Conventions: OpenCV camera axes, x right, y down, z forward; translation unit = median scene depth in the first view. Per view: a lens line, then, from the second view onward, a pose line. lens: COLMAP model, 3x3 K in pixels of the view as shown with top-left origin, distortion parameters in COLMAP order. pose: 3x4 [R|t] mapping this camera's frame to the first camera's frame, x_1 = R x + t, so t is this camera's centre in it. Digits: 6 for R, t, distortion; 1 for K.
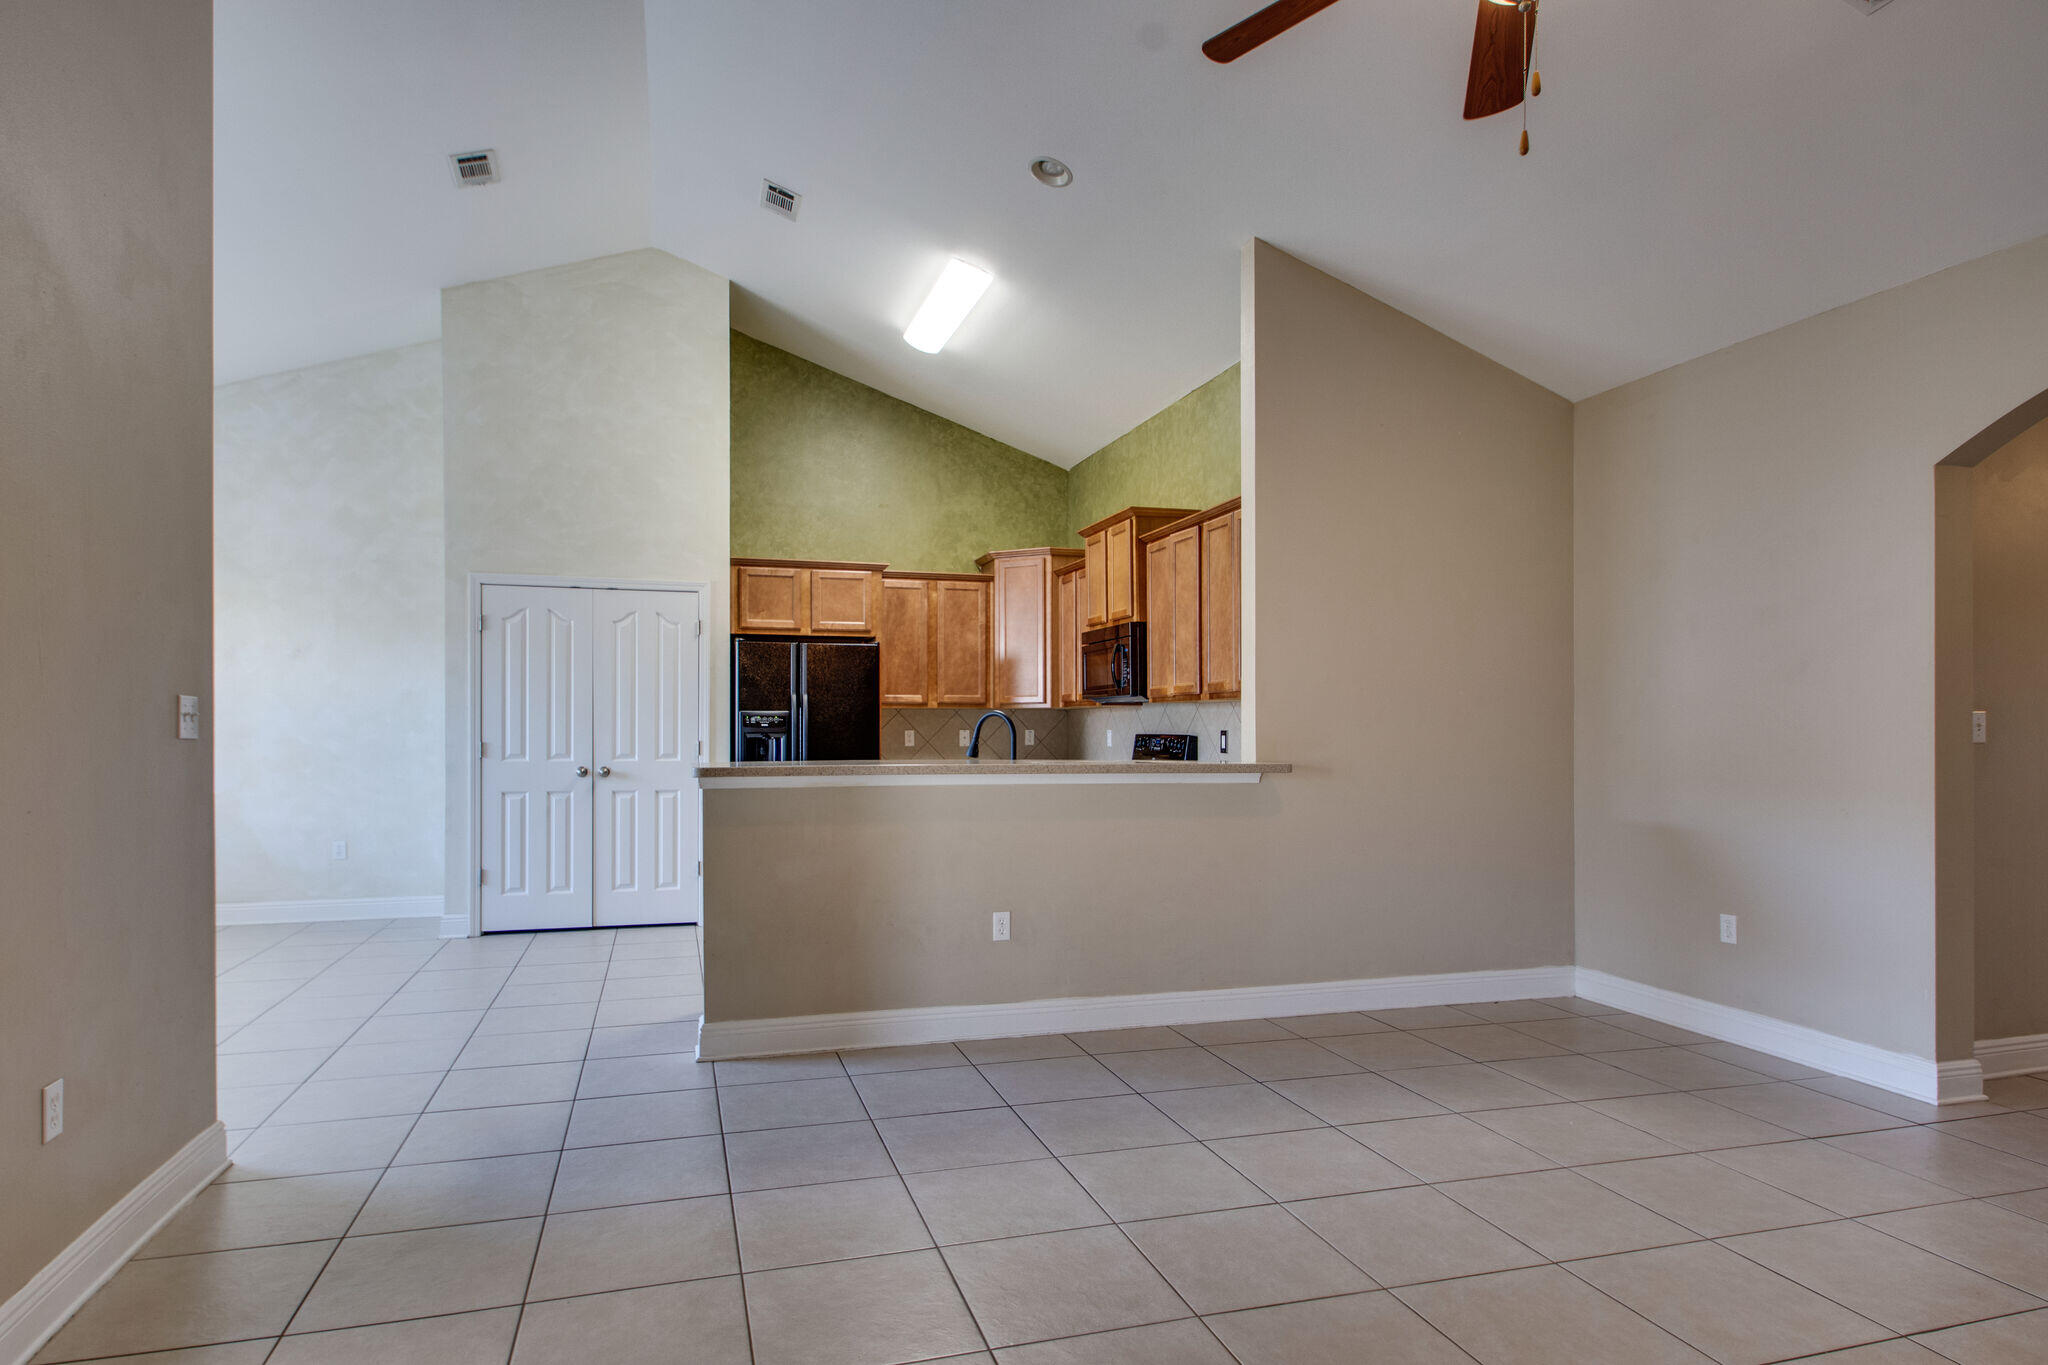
lens RADIAL K [[1126.1, 0, 954.9], [0, 1126.1, 731.3], [0, 0, 1]] dist [-0.004896, -0.001745]
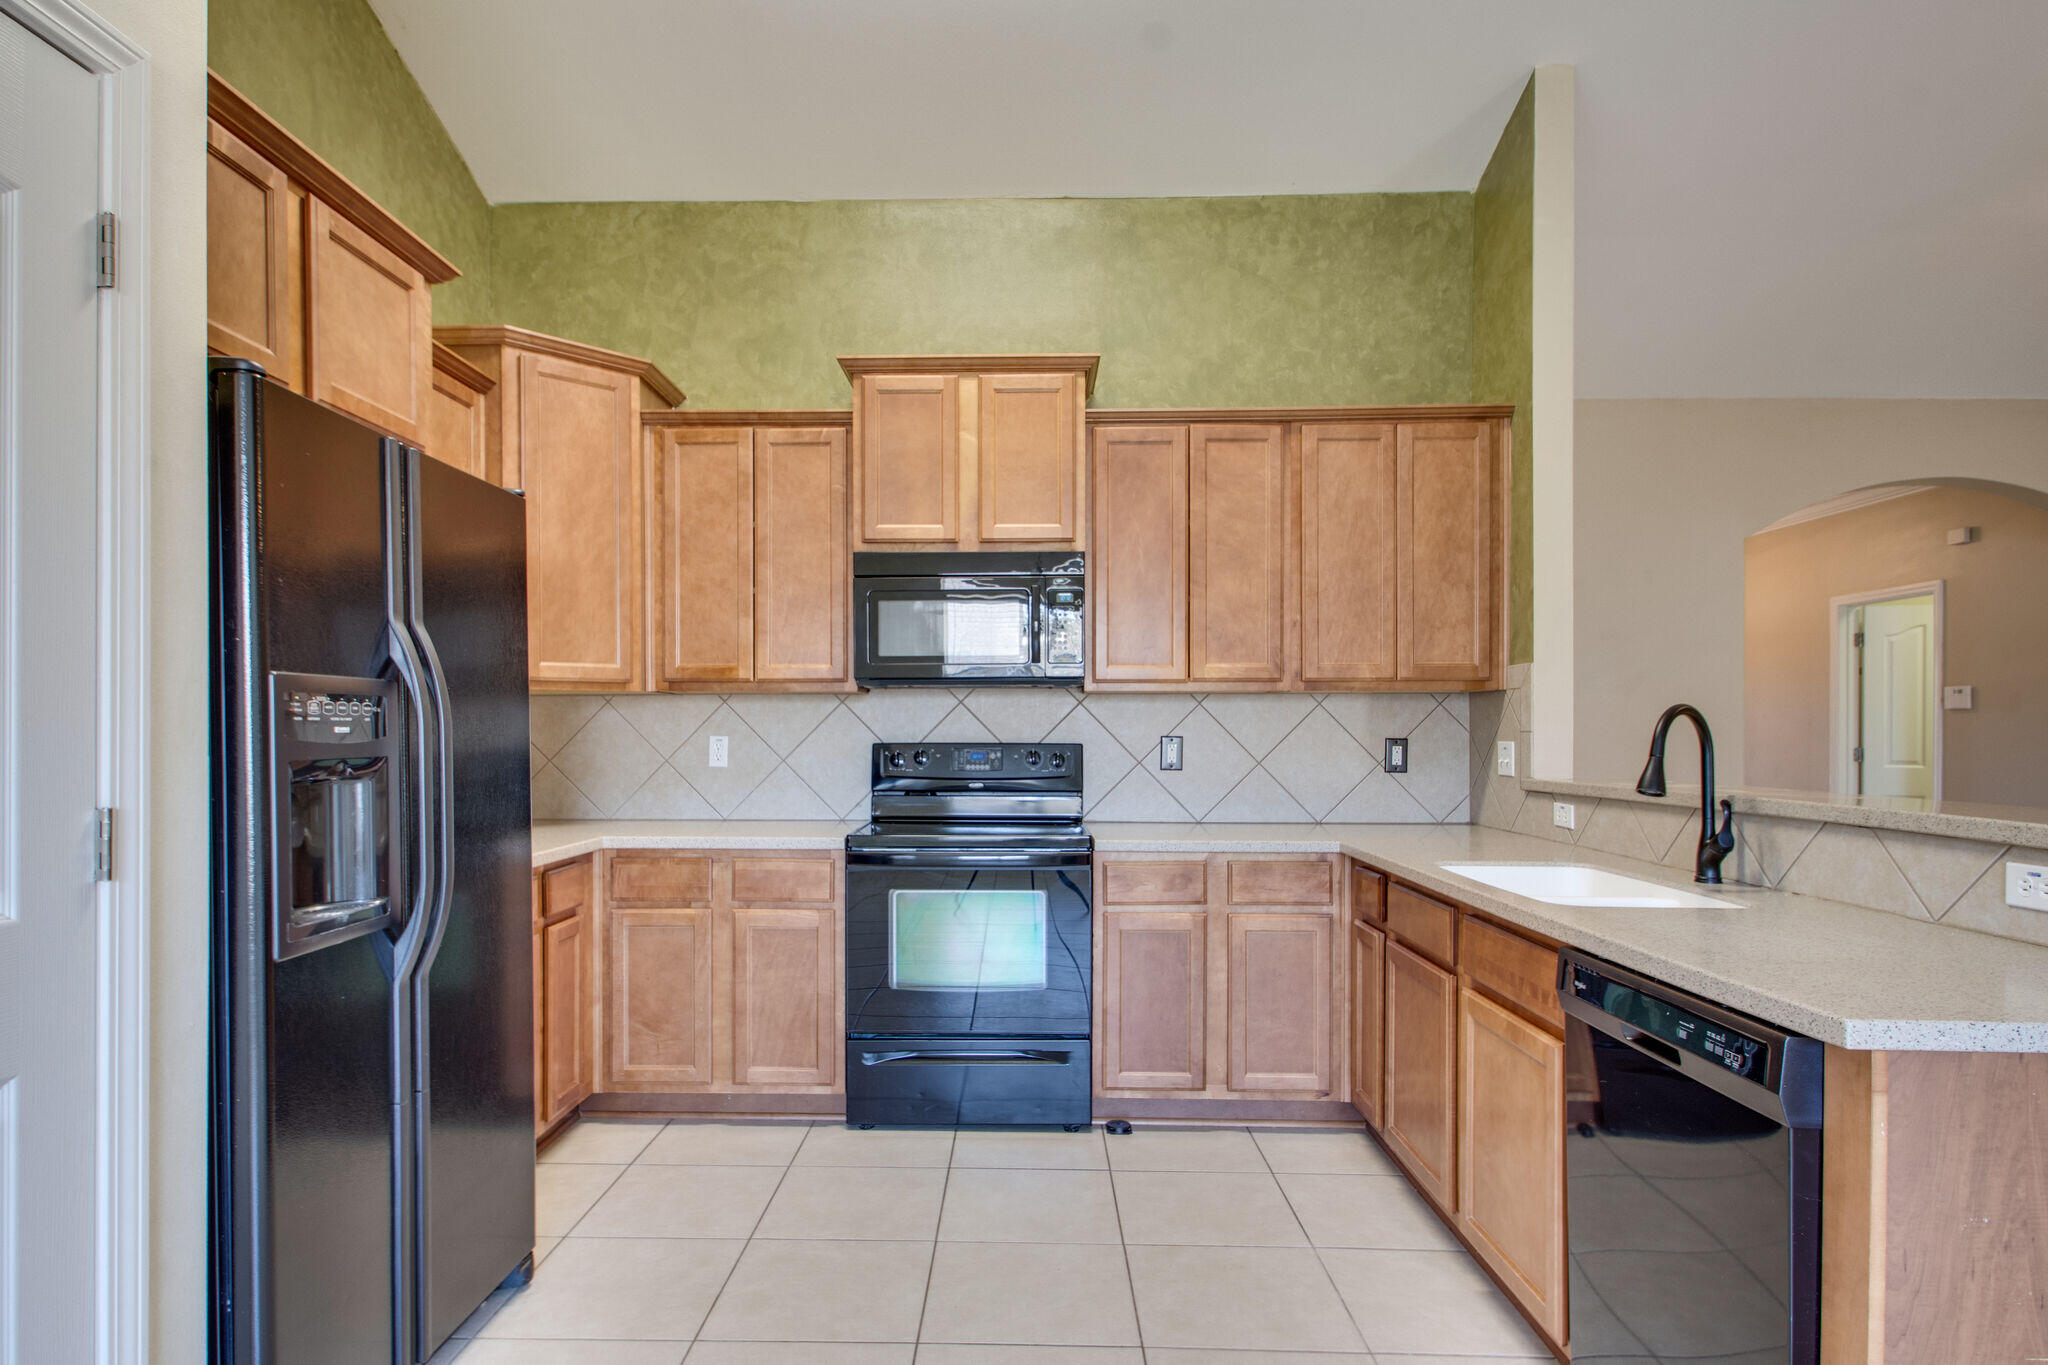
lens RADIAL K [[1147.1, 0, 1007.4], [0, 1147.1, 726.2], [0, 0, 1]] dist [0.005944, -0.000911]
pose [[0.268542, 0.000493, 0.963268, -0.460167], [0.004932, 0.999986, -0.001887, -0.006691], [-0.963255, 0.005258, 0.268536, 0.949422]]
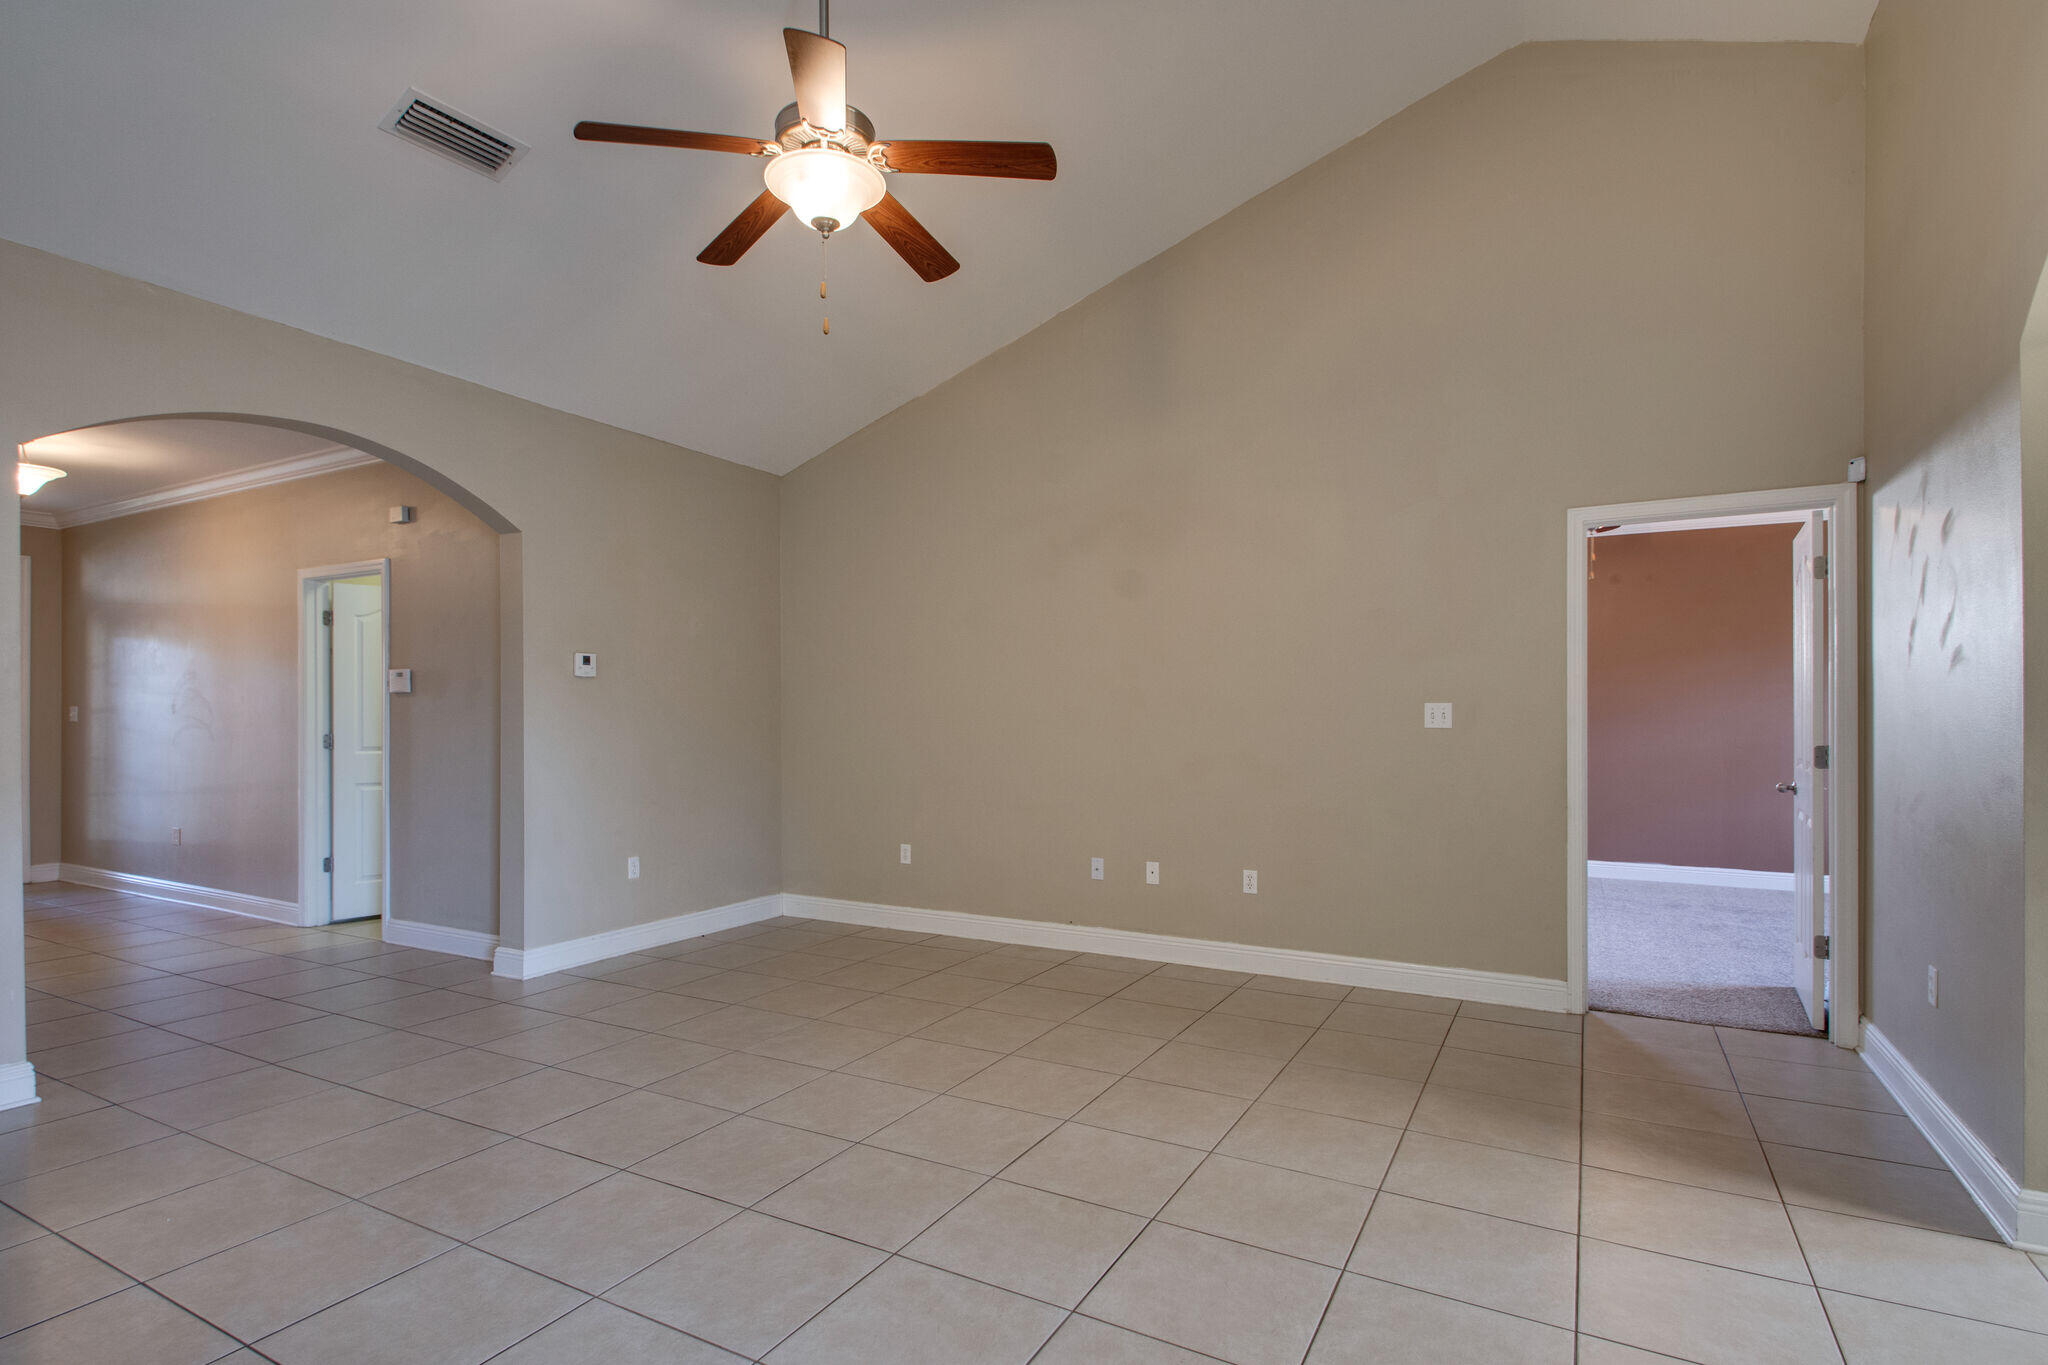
lens RADIAL K [[1011.1, 0, 1021.8], [0, 1011.1, 713.9], [0, 0, 1]] dist [0.000298, -0.000729]
pose [[-0.726333, -0.000219, 0.687343, -0.221133], [0.004819, 0.999974, 0.005412, -0.003417], [-0.687326, 0.007243, -0.726313, 0.654238]]
